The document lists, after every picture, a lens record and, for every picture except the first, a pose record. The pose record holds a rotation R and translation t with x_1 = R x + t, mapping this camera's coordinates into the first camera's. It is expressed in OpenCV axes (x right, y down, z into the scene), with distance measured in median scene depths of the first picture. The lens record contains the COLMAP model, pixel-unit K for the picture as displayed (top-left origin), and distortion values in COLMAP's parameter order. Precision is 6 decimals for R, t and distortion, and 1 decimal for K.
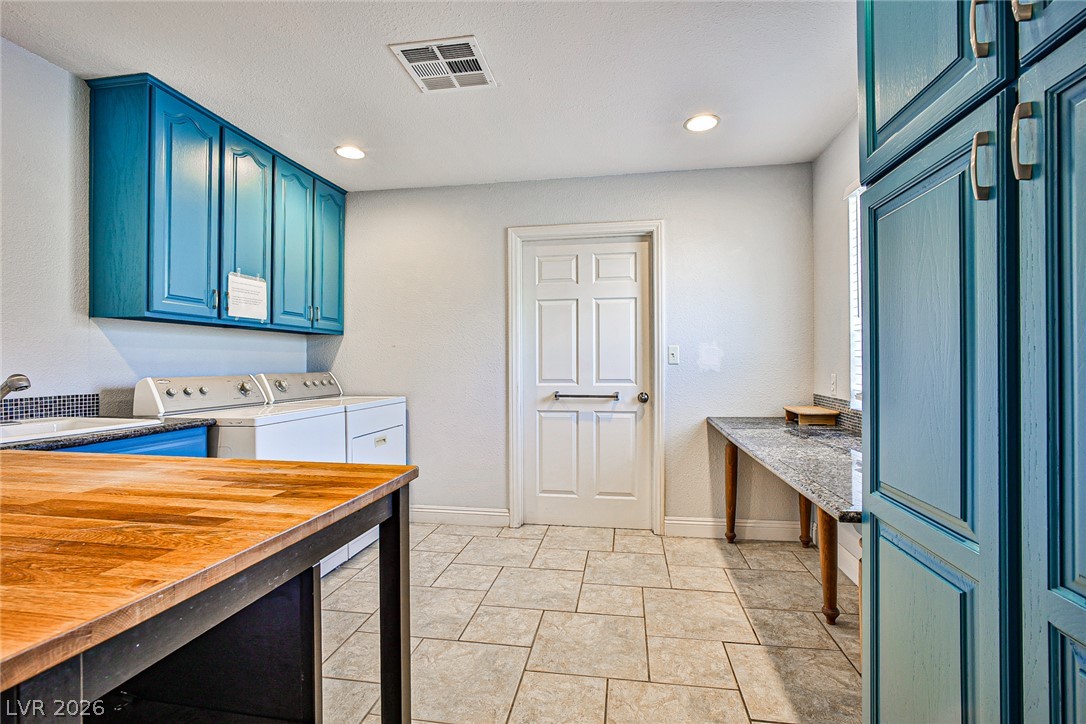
lens RADIAL K [[502.3, 0, 543.0], [0, 502.3, 362.0], [0, 0, 1]] dist [-0.037167, 0.015445]
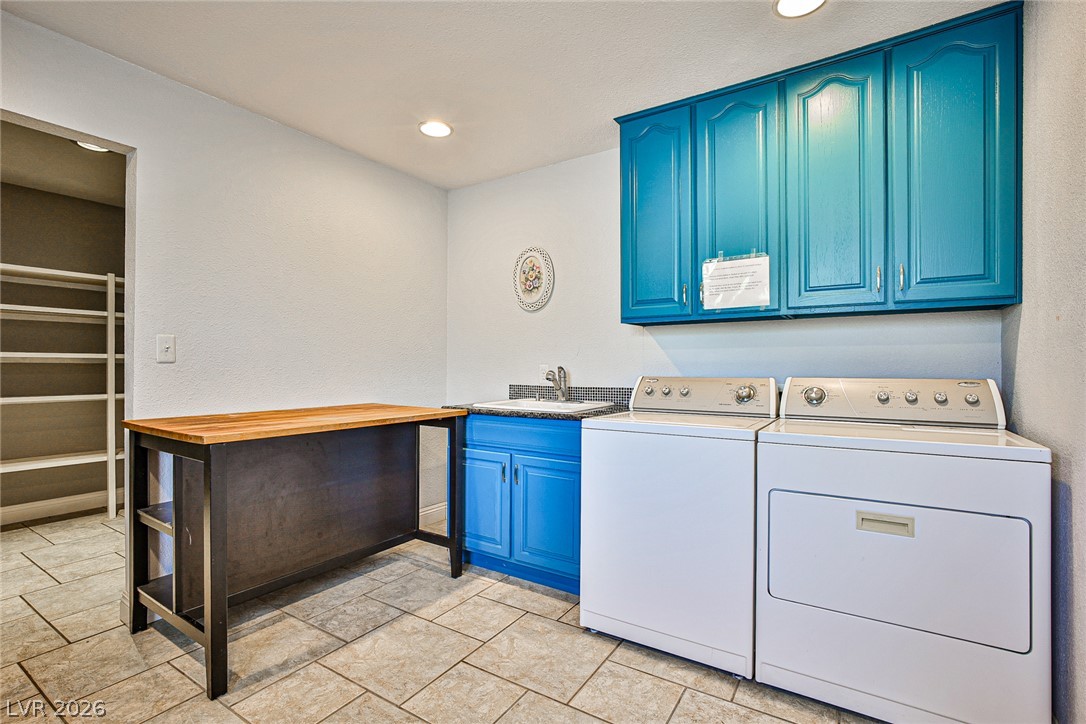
lens RADIAL K [[502.3, 0, 543.0], [0, 502.3, 362.0], [0, 0, 1]] dist [-0.037167, 0.015445]
pose [[-0.373739, -0.016330, -0.927390, 0.289270], [-0.002449, 0.999859, -0.016619, 0.015528], [0.927531, -0.003940, -0.373726, 1.028741]]
